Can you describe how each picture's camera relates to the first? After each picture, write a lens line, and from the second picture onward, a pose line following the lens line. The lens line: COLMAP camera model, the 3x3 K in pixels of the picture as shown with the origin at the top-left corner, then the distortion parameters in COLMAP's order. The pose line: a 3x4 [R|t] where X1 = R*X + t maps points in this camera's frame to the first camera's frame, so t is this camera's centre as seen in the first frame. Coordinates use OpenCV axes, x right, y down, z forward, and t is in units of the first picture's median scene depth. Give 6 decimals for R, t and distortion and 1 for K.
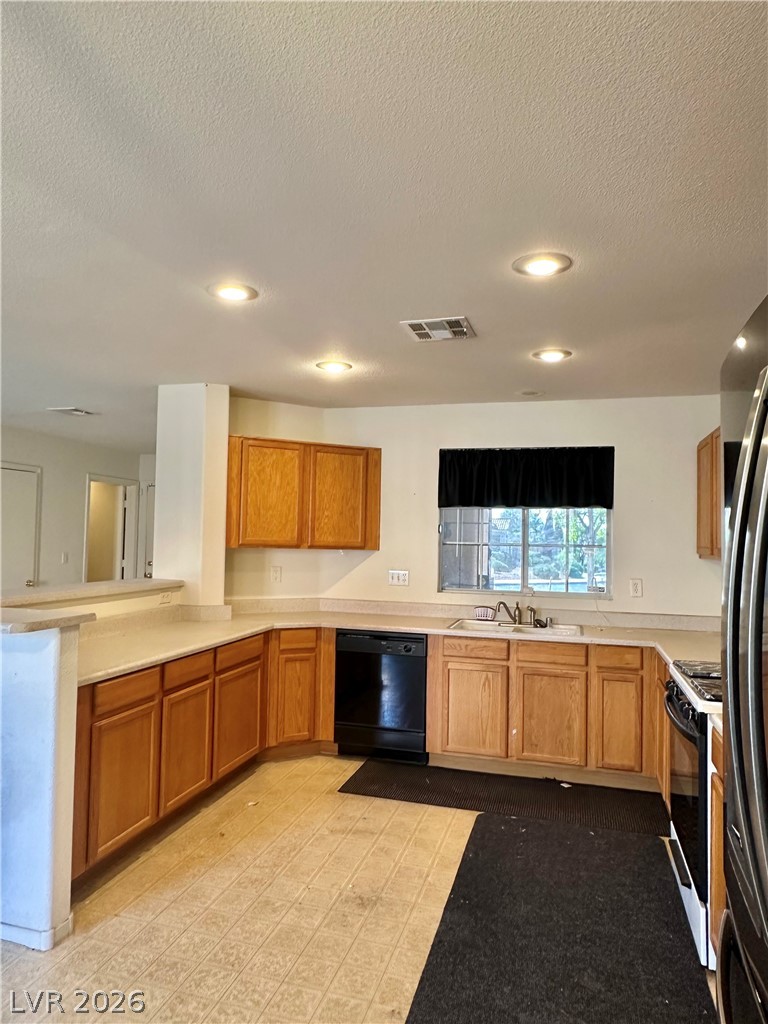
lens RADIAL K [[683.2, 0, 370.2], [0, 683.2, 512.6], [0, 0, 1]] dist [-0.001334, 0.001234]
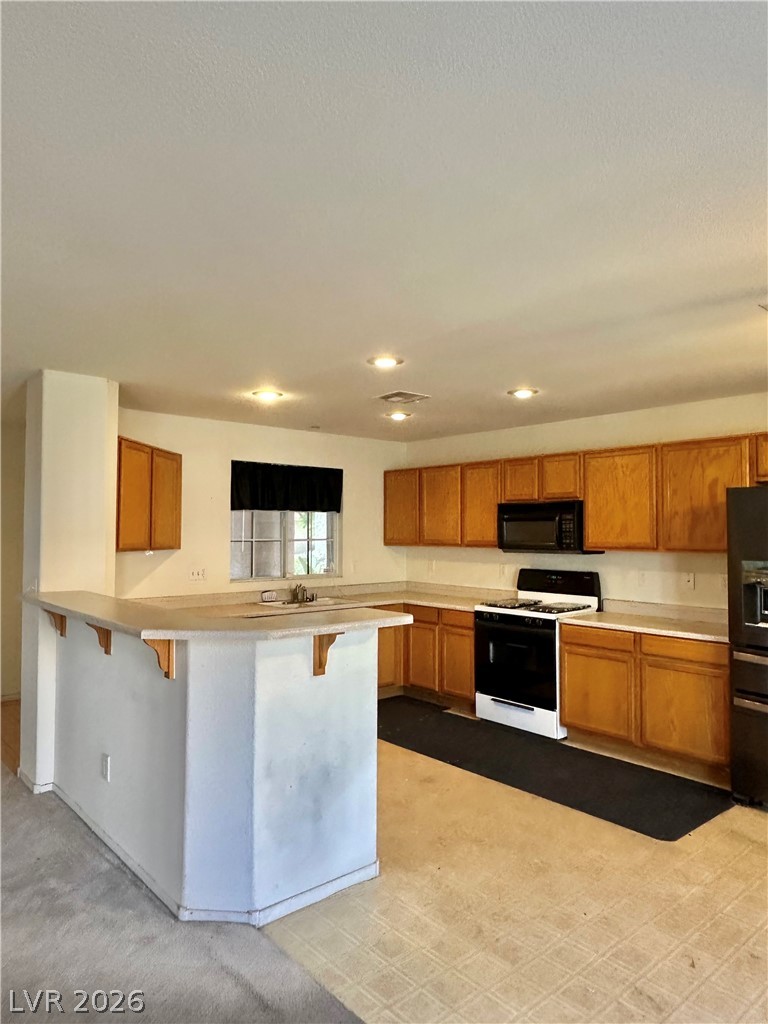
lens RADIAL K [[683.2, 0, 380.6], [0, 683.2, 505.6], [0, 0, 1]] dist [-0.001334, 0.001234]
pose [[0.538691, 0.013556, 0.842394, -0.859727], [-0.023150, 0.999731, -0.001284, -0.022415], [-0.842185, -0.018810, 0.538860, 0.179186]]
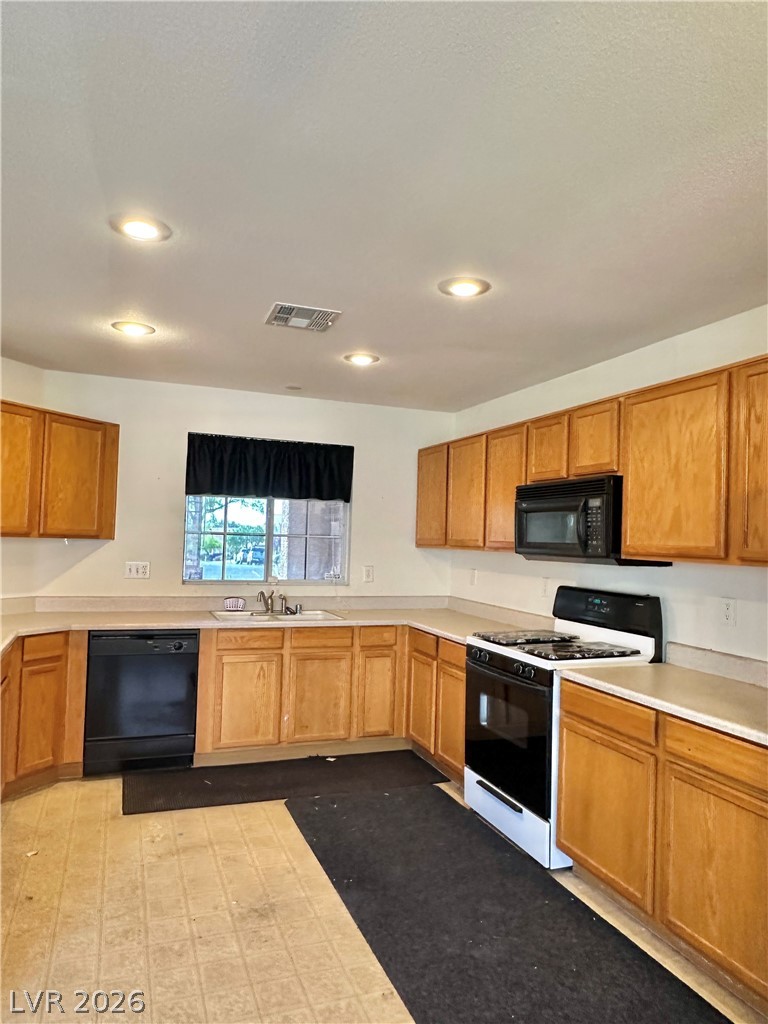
lens RADIAL K [[683.2, 0, 377.2], [0, 683.2, 515.5], [0, 0, 1]] dist [-0.001334, 0.001234]
pose [[0.795719, 0.024997, 0.605150, -0.297782], [-0.038132, 0.999233, 0.008865, 0.003799], [-0.604464, -0.030130, 0.796062, 0.105958]]
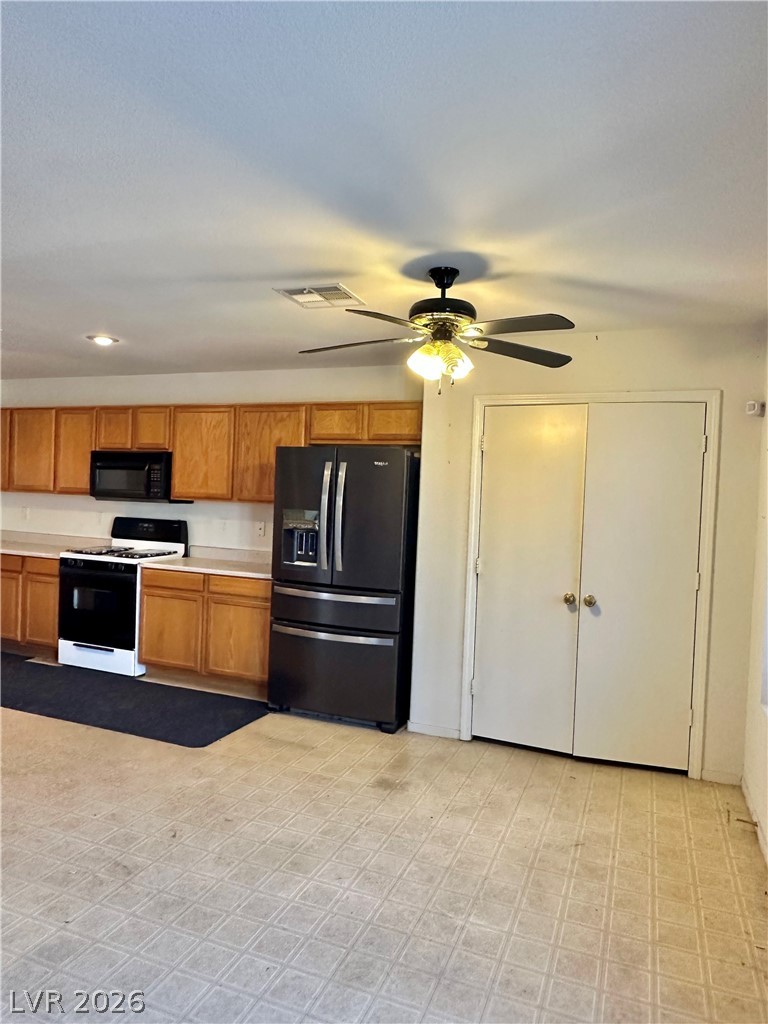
lens RADIAL K [[683.2, 0, 381.1], [0, 683.2, 516.6], [0, 0, 1]] dist [-0.001334, 0.001234]
pose [[0.091354, -0.044616, 0.994818, -0.884144], [-0.075261, 0.995829, 0.051573, -0.017047], [-0.992970, -0.079582, 0.087615, 0.021106]]
